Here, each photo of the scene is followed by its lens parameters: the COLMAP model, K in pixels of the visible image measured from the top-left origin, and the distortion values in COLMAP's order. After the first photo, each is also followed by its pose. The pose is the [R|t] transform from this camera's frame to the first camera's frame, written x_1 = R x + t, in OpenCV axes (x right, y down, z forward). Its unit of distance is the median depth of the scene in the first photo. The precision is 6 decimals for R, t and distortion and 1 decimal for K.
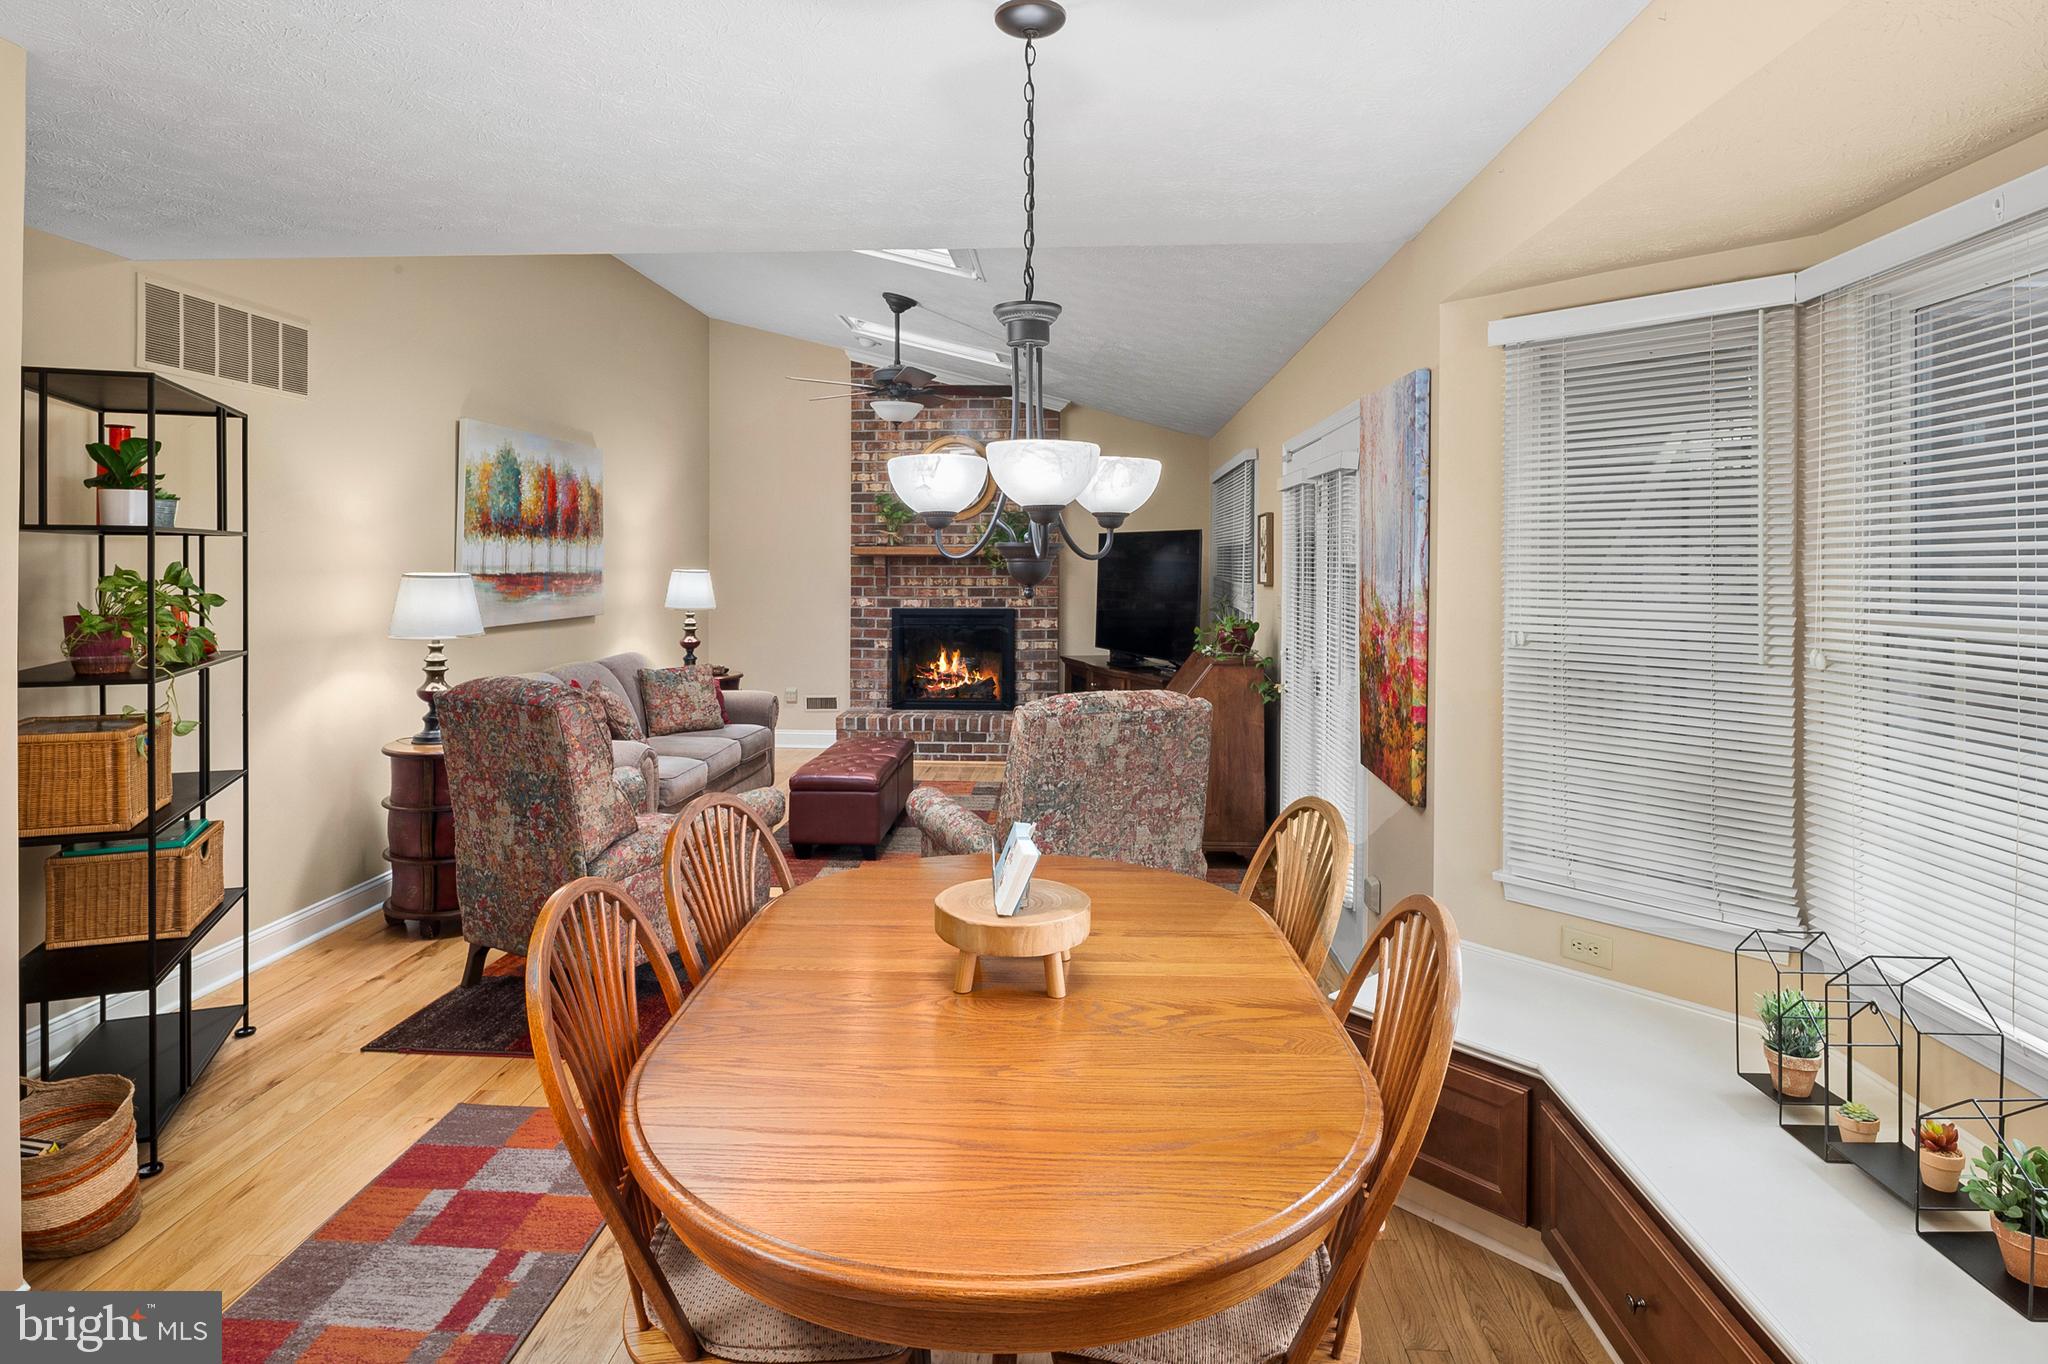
lens RADIAL K [[1104.9, 0, 1017.5], [0, 1104.9, 565.5], [0, 0, 1]] dist [-0.004766, -0.004456]
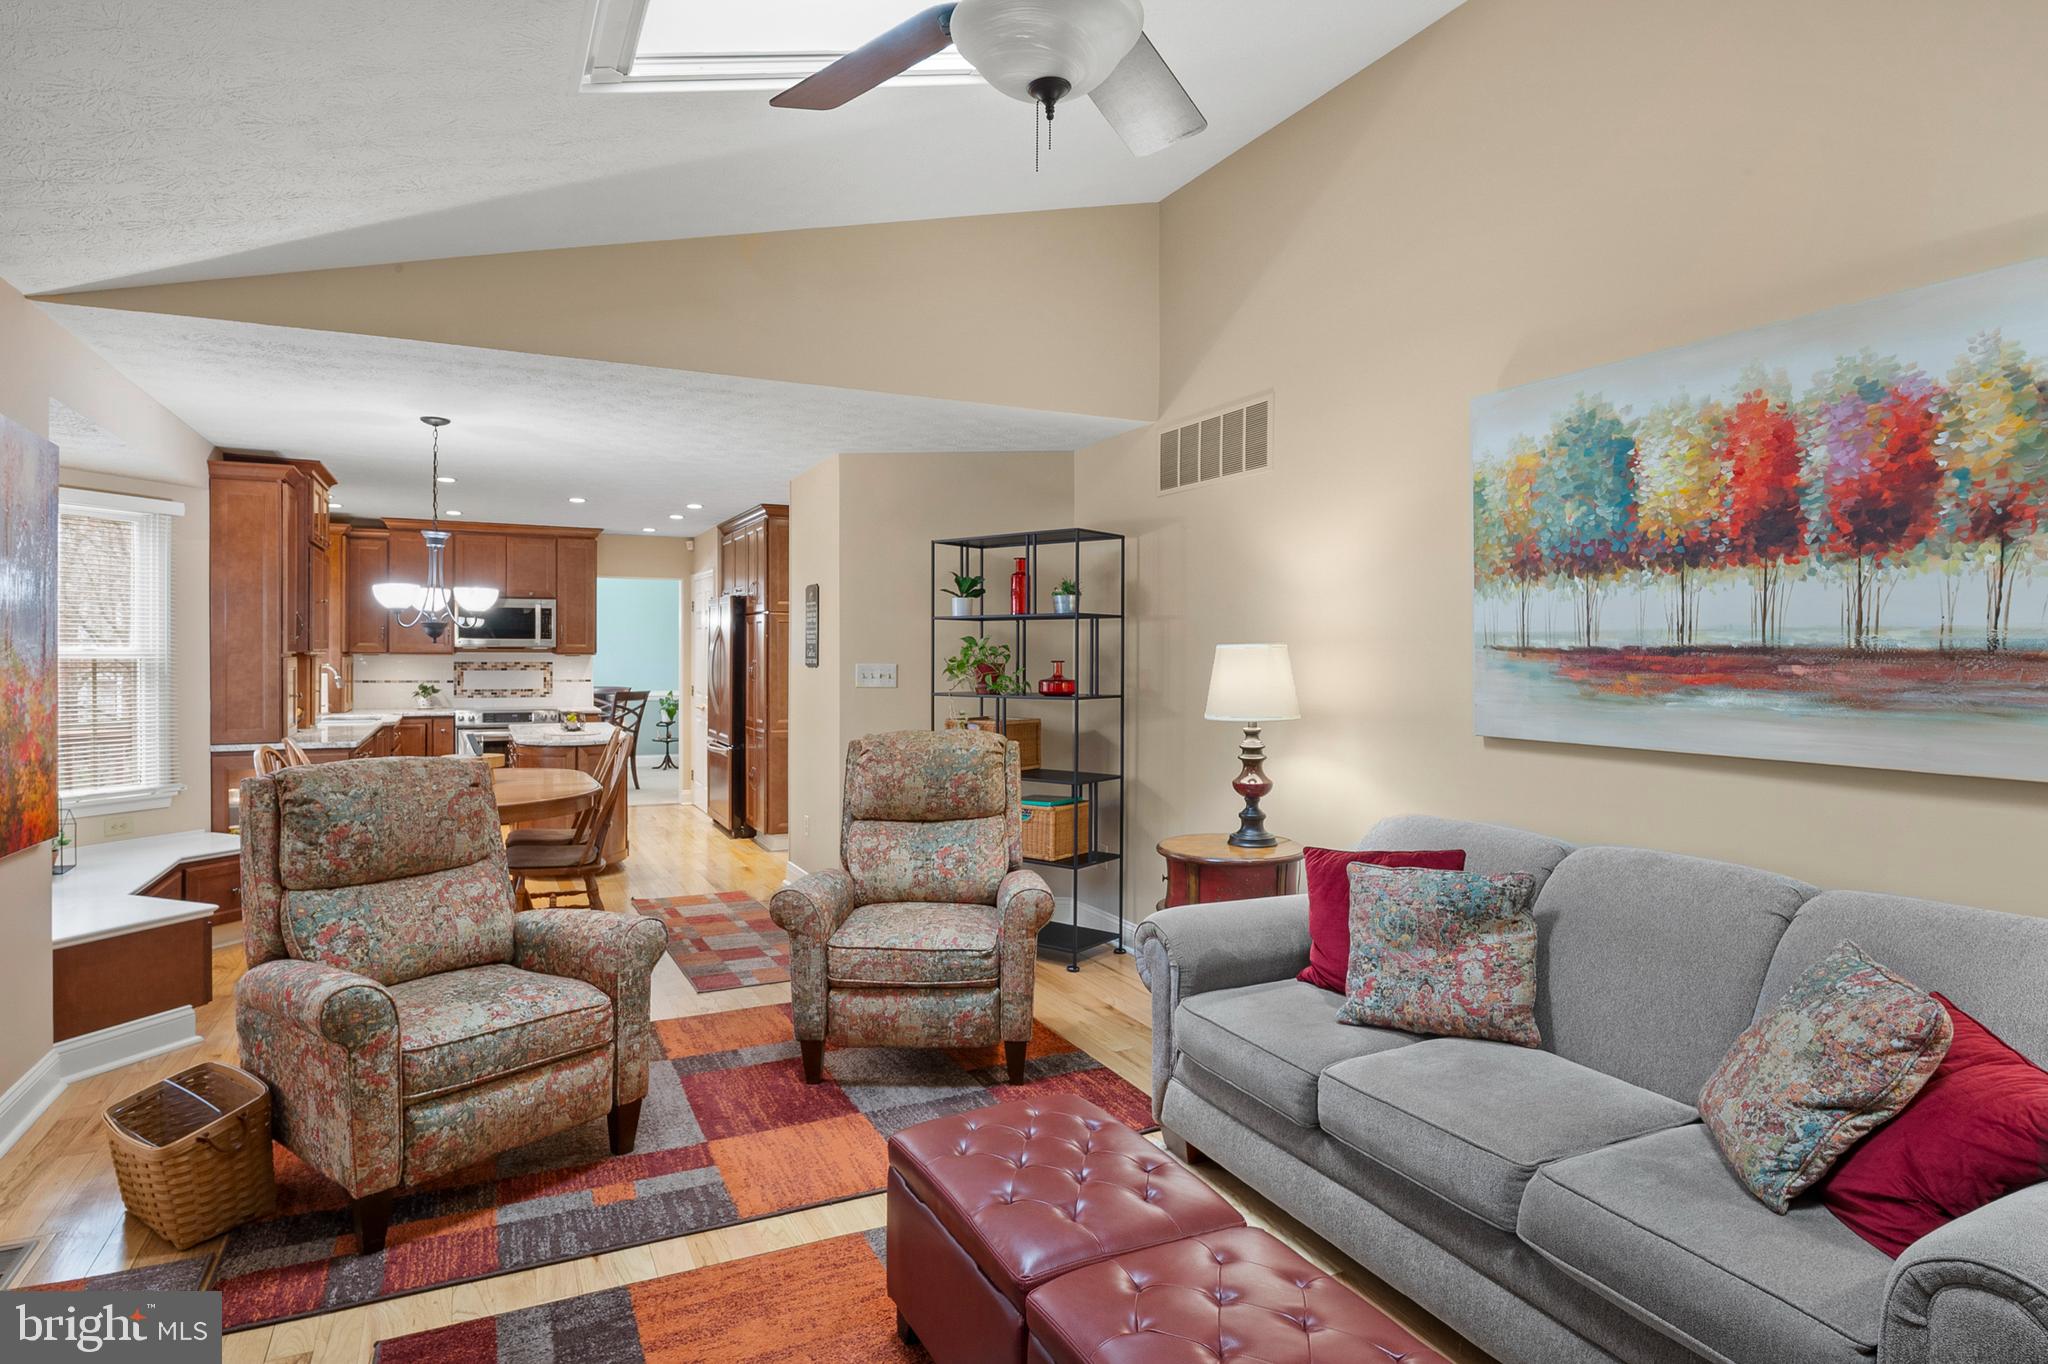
lens RADIAL K [[1118.1, 0, 1016.4], [0, 1118.1, 660.1], [0, 0, 1]] dist [-0.006954, -0.002663]
pose [[-0.870847, -0.005044, -0.491528, 0.034838], [-0.009605, 0.999931, 0.006756, 0.011790], [0.491460, 0.010605, -0.870836, 1.245254]]
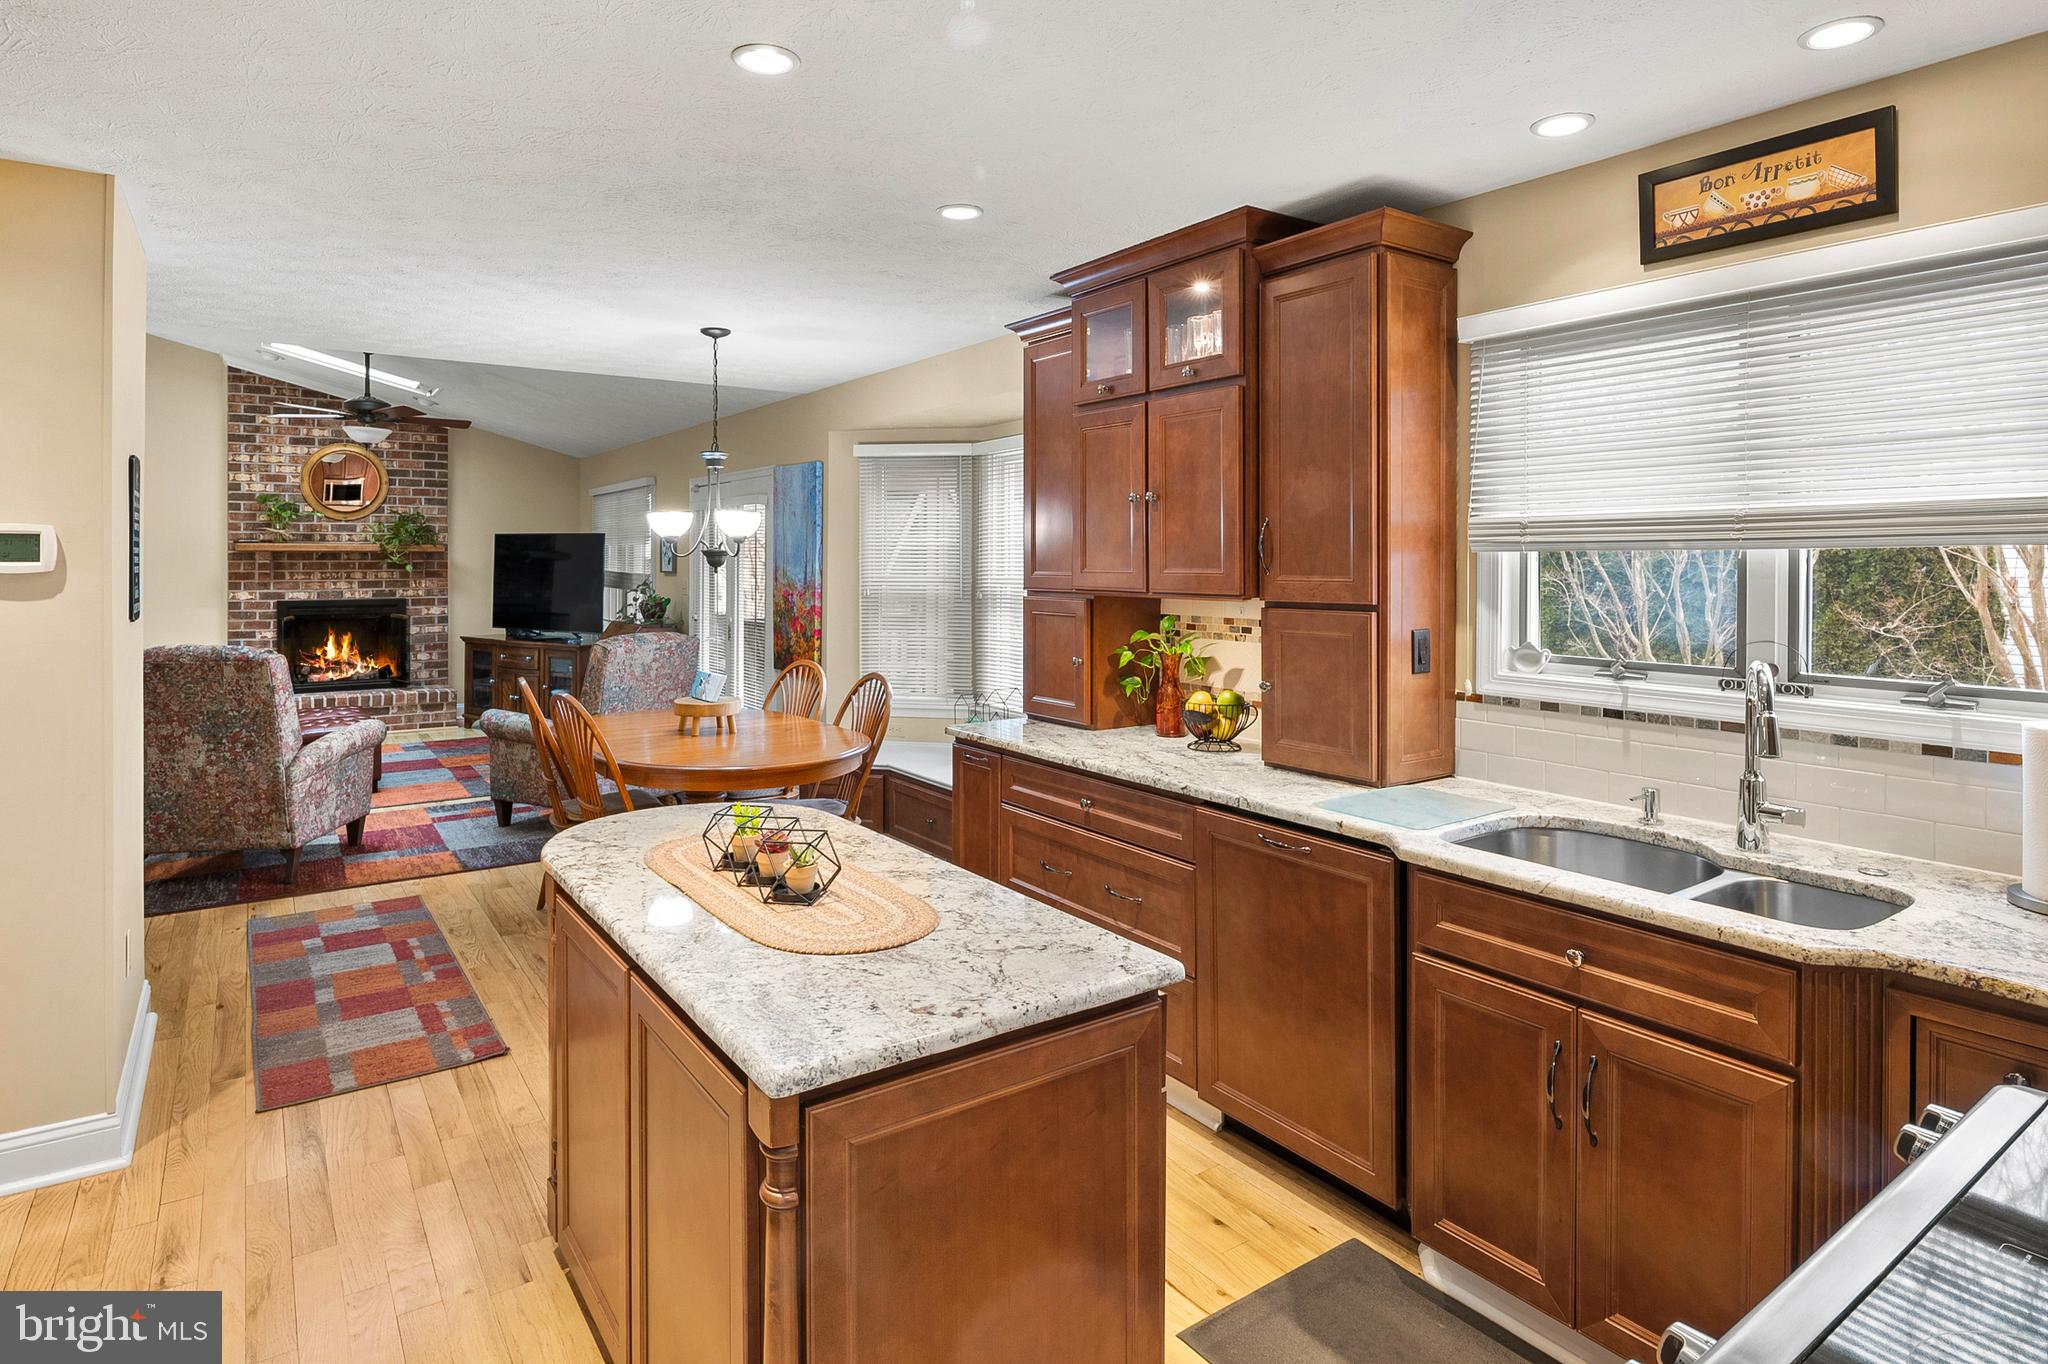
lens RADIAL K [[1104.9, 0, 1017.5], [0, 1104.9, 565.5], [0, 0, 1]] dist [-0.004766, -0.004456]
pose [[0.784003, -0.006029, 0.620728, -0.303428], [0.003021, 0.999978, 0.005898, 0.000464], [-0.620750, -0.002749, 0.784004, -0.405923]]
